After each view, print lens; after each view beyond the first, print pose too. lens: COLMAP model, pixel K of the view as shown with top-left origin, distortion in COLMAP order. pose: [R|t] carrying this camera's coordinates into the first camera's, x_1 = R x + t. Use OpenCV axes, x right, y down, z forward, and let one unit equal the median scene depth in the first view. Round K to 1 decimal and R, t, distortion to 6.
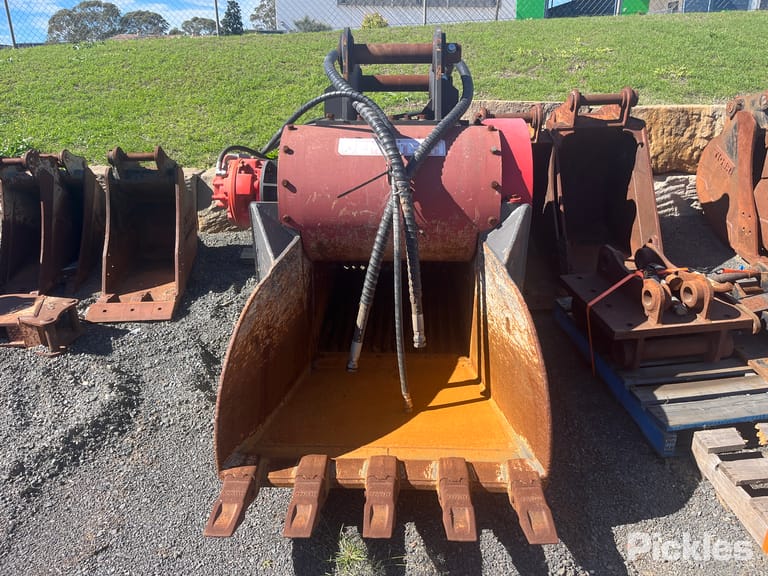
lens RADIAL K [[581.6, 0, 388.2], [0, 581.6, 286.9], [0, 0, 1]] dist [0.061171, -0.092928]
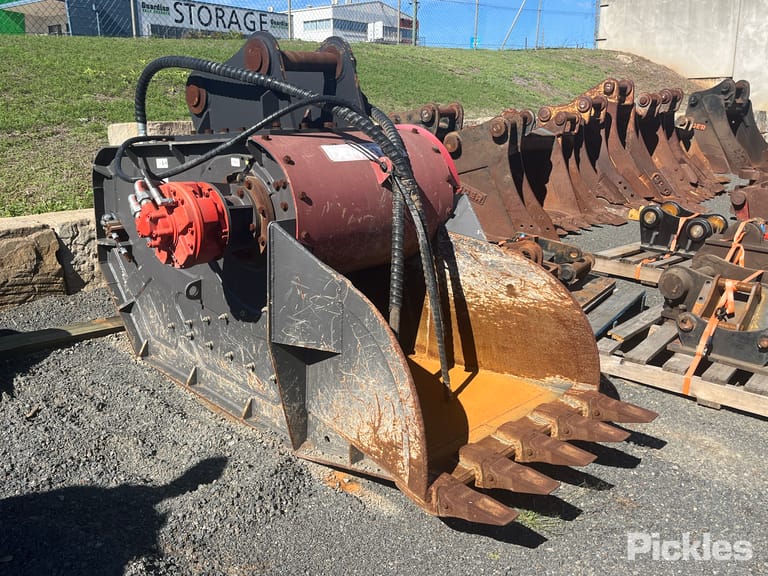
lens RADIAL K [[724.0, 0, 381.0], [0, 724.0, 304.5], [0, 0, 1]] dist [0.034244, 0.000000]
pose [[0.665718, -0.201526, 0.718476, -0.953974], [0.260882, 0.964937, 0.028932, -0.016810], [-0.699114, 0.168177, 0.694950, 0.170091]]
